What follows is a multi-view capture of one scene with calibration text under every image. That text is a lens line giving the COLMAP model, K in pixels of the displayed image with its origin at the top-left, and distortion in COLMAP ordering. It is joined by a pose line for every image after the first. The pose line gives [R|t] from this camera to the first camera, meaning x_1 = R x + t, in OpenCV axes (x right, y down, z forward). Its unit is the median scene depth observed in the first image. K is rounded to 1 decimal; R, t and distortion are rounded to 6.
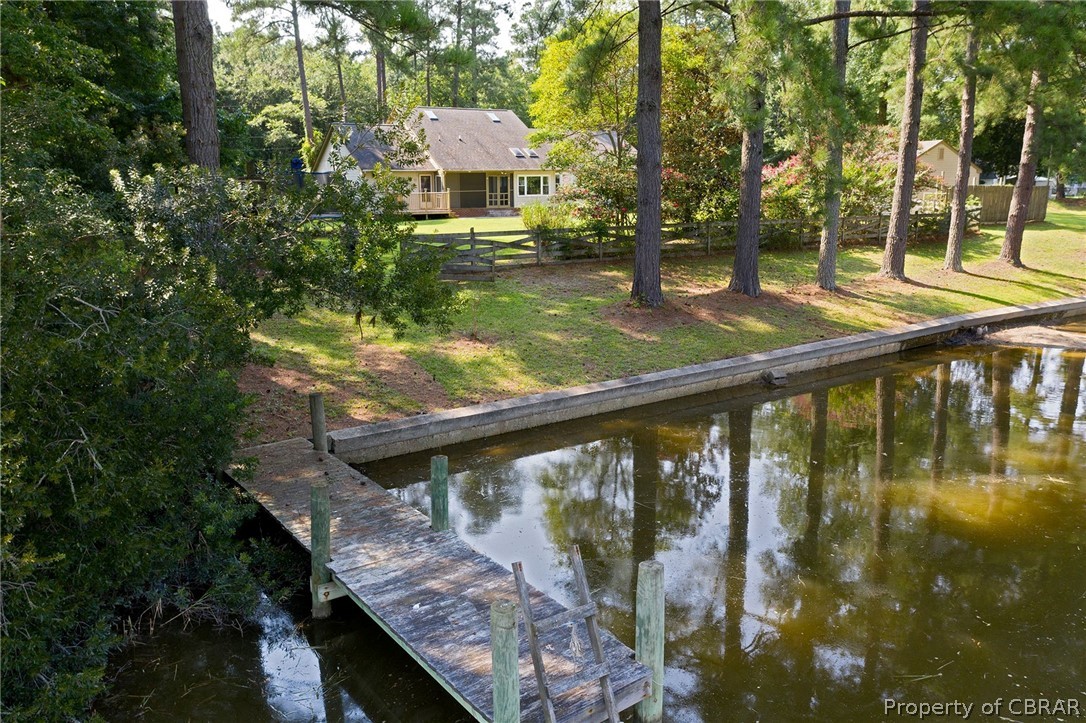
lens RADIAL K [[849.8, 0, 546.0], [0, 849.8, 363.2], [0, 0, 1]] dist [-0.001489, -0.009465]
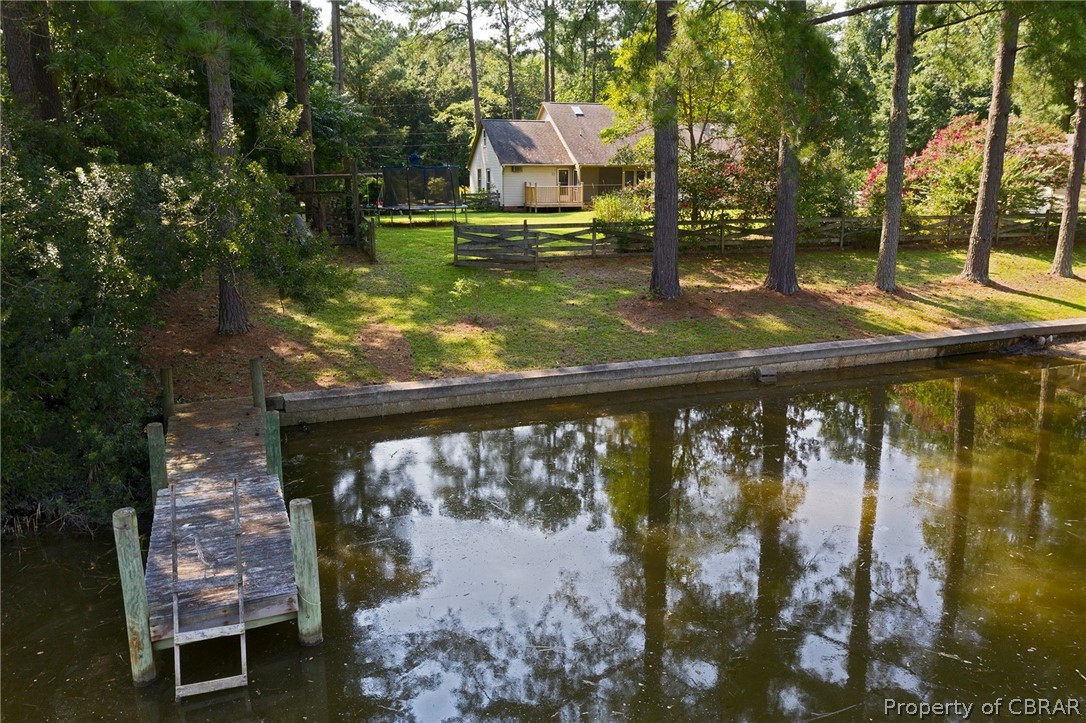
lens RADIAL K [[849.8, 0, 546.0], [0, 849.8, 363.2], [0, 0, 1]] dist [-0.001489, -0.009465]
pose [[0.969494, 0.055629, -0.238717, 0.207441], [-0.053777, 0.998451, 0.014268, 0.002158], [0.239141, -0.000995, 0.970984, -0.021881]]
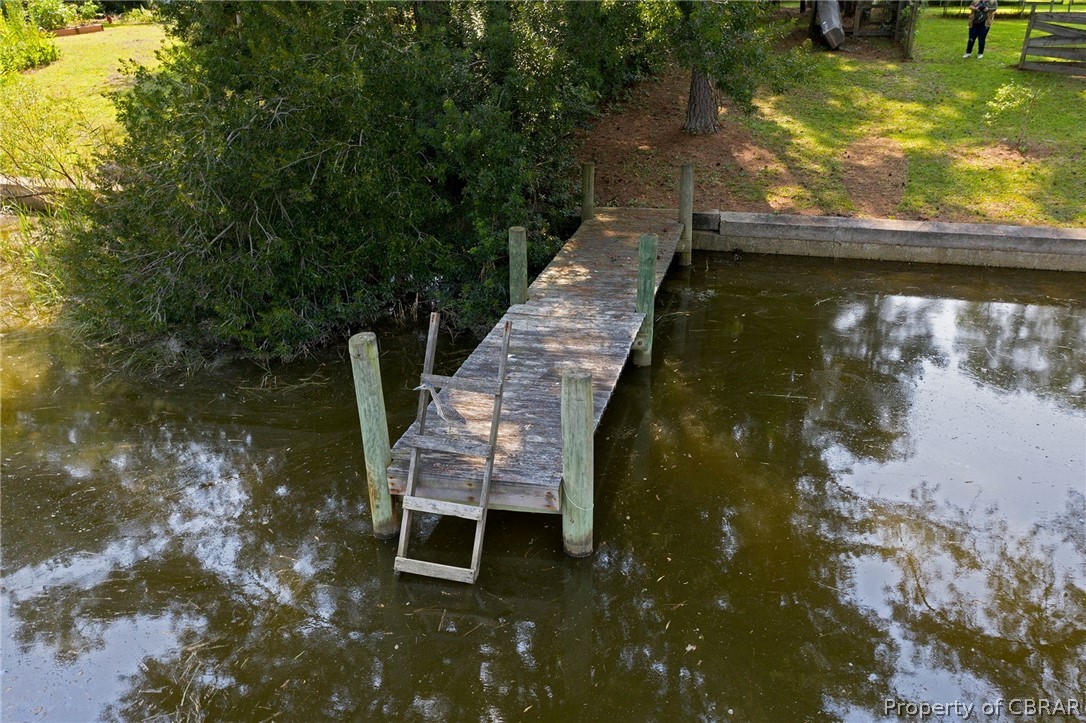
lens RADIAL K [[849.8, 0, 546.0], [0, 849.8, 363.2], [0, 0, 1]] dist [-0.001489, -0.009465]
pose [[0.635209, 0.317692, -0.703975, 0.198413], [-0.149439, 0.944814, 0.291537, -0.004138], [0.757745, -0.079986, 0.647630, 0.120809]]
